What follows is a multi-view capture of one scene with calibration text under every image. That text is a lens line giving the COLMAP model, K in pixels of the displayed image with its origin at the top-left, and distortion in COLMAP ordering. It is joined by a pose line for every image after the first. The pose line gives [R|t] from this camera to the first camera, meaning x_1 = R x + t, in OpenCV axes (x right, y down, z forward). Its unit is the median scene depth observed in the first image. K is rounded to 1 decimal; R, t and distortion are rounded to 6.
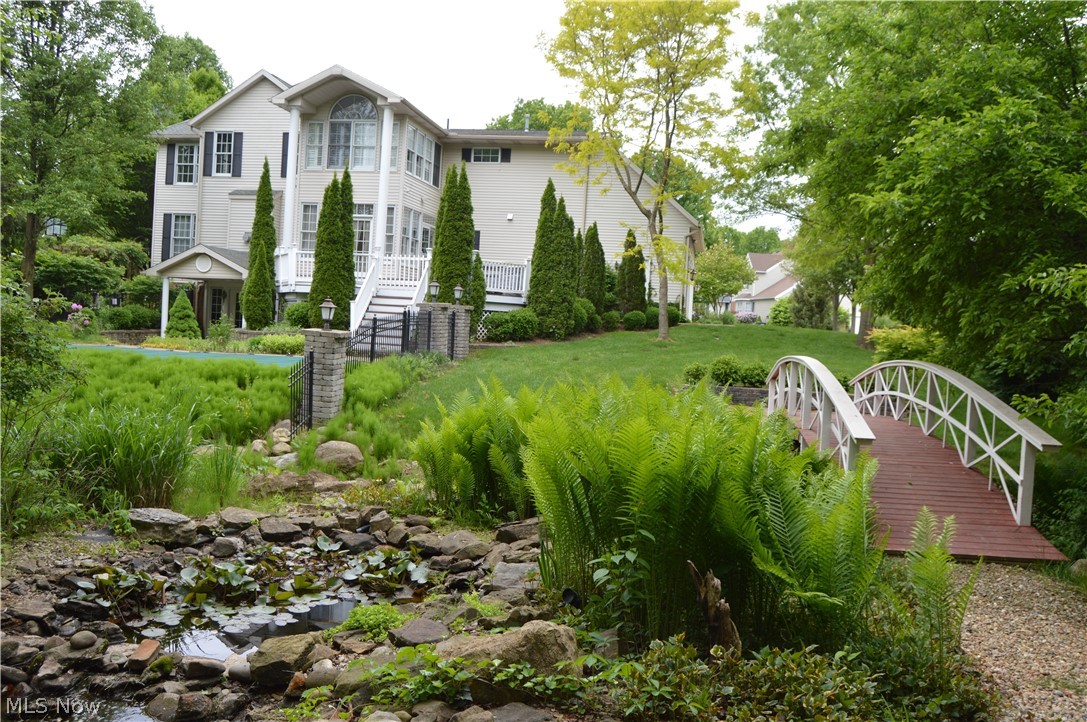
lens RADIAL K [[876.3, 0, 543.6], [0, 876.3, 364.2], [0, 0, 1]] dist [-0.050207, -0.002861]
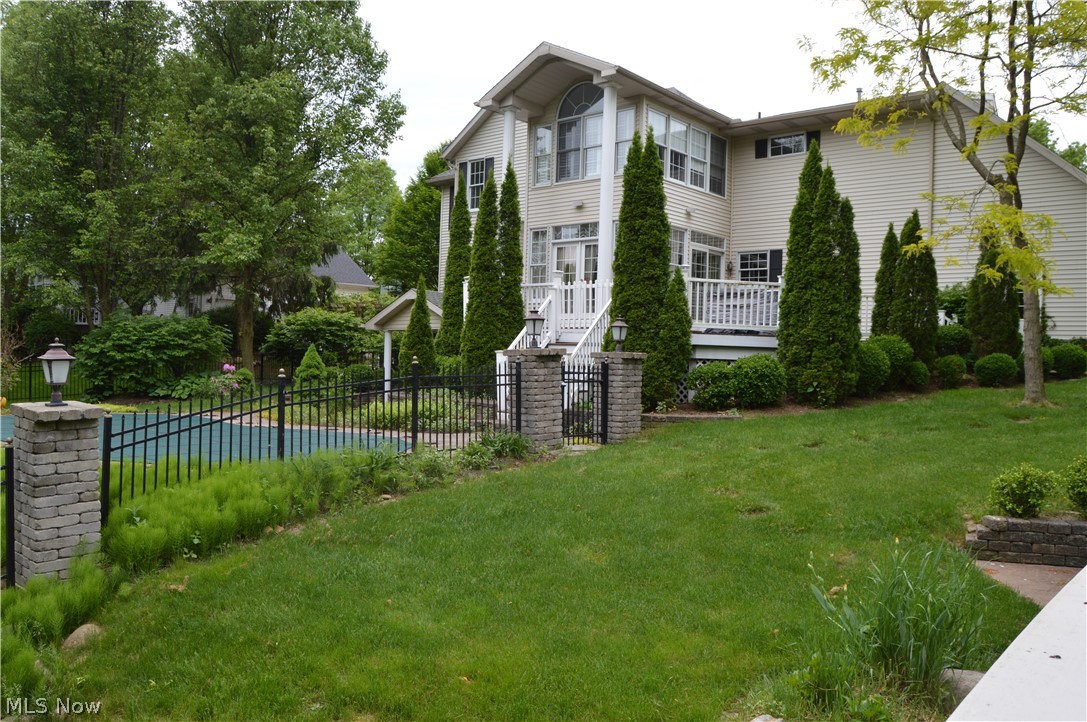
lens RADIAL K [[874.1, 0, 544.2], [0, 874.1, 355.0], [0, 0, 1]] dist [-0.046444, 0.007826]
pose [[0.877550, -0.030816, -0.478494, 0.127147], [-0.004138, 0.997409, -0.071825, -0.018347], [0.479467, 0.065010, 0.875148, 0.381866]]
